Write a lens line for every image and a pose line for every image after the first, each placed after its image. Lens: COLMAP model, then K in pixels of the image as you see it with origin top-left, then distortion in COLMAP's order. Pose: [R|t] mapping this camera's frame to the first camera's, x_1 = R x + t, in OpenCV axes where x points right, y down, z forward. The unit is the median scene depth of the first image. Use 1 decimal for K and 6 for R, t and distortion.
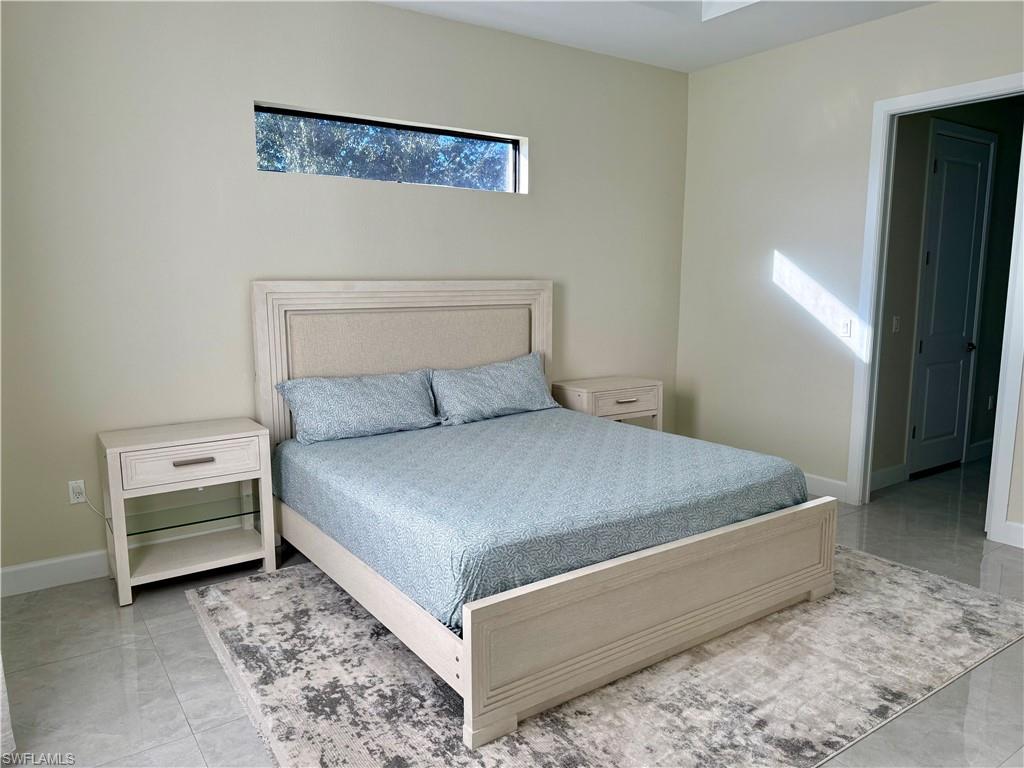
lens RADIAL K [[720.2, 0, 510.9], [0, 720.2, 384.9], [0, 0, 1]] dist [0.056537, -0.074190]
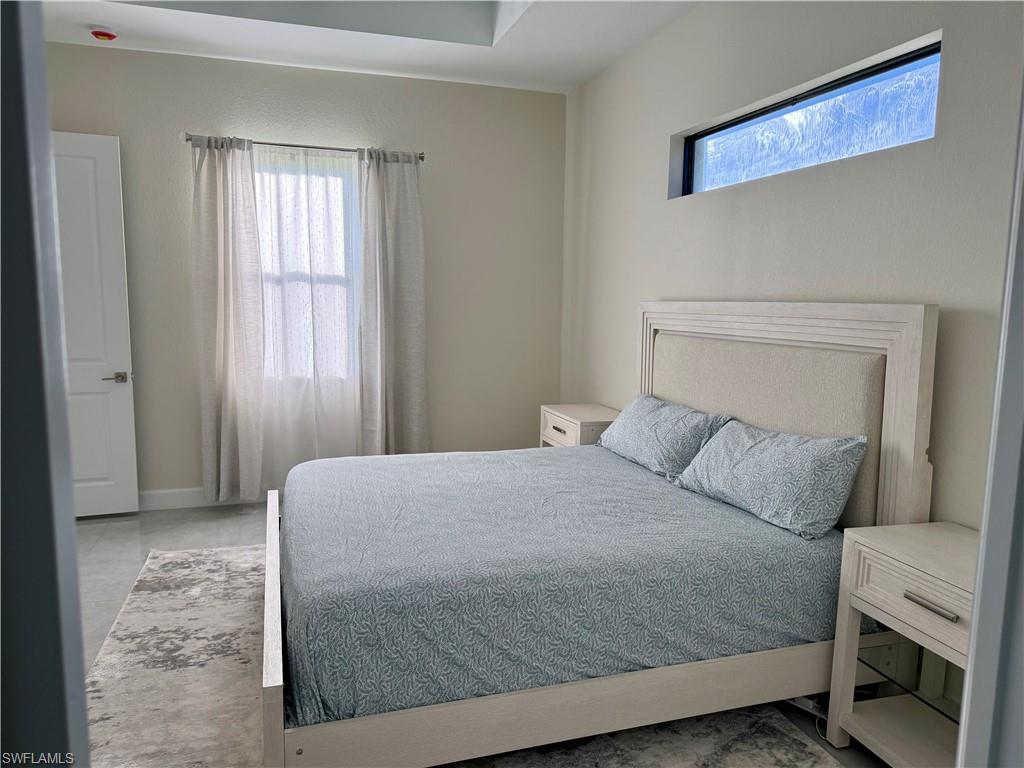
lens RADIAL K [[720.2, 0, 510.1], [0, 720.2, 385.1], [0, 0, 1]] dist [0.056537, -0.074190]
pose [[-0.306107, 0.110041, -0.945616, 0.646519], [-0.150287, 0.975256, 0.162140, -0.137523], [0.940060, 0.191746, -0.281995, 0.942346]]
